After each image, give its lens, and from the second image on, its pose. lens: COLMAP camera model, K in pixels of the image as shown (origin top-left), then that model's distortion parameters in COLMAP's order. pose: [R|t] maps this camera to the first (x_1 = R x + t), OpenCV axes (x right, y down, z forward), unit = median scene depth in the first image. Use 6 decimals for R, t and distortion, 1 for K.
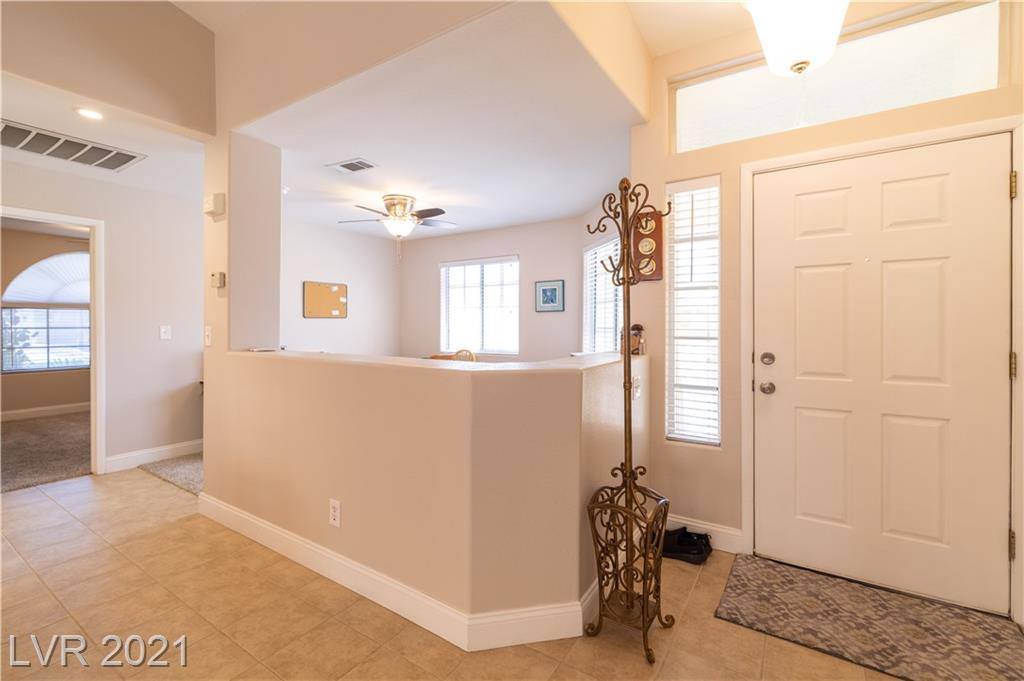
lens RADIAL K [[451.0, 0, 496.8], [0, 451.0, 324.1], [0, 0, 1]] dist [0.001007, 0.000197]
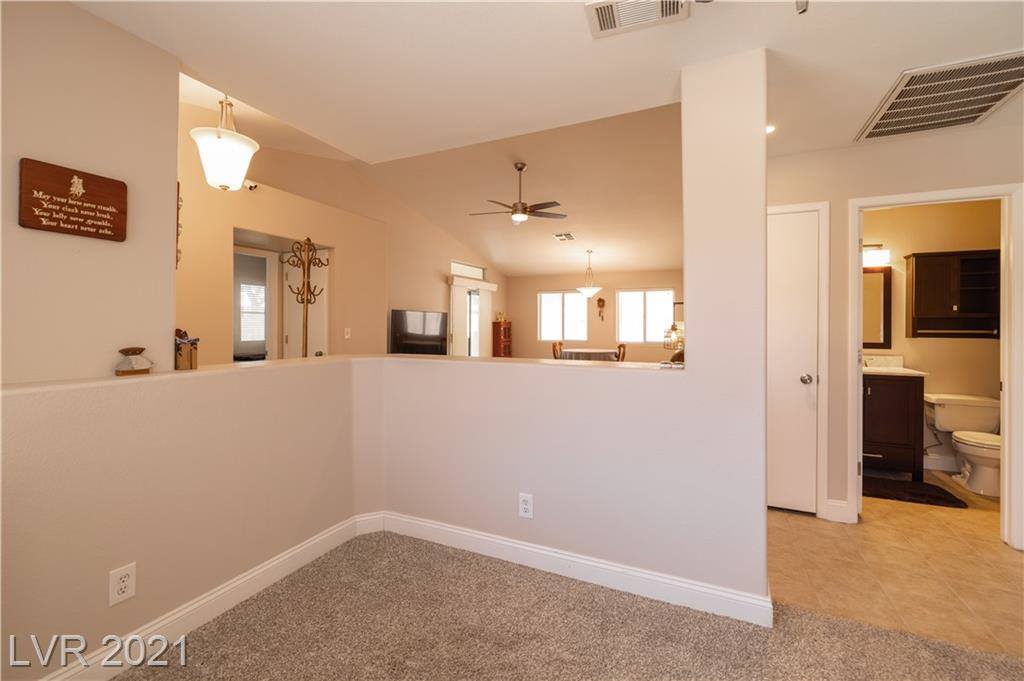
lens RADIAL K [[432.0, 0, 513.2], [0, 432.0, 326.1], [0, 0, 1]] dist [-0.000206, 0.000205]
pose [[-0.986146, -0.010505, -0.165544, -0.139615], [-0.010804, 0.999941, 0.000906, -0.008628], [0.165525, 0.002681, -0.986202, 1.793231]]
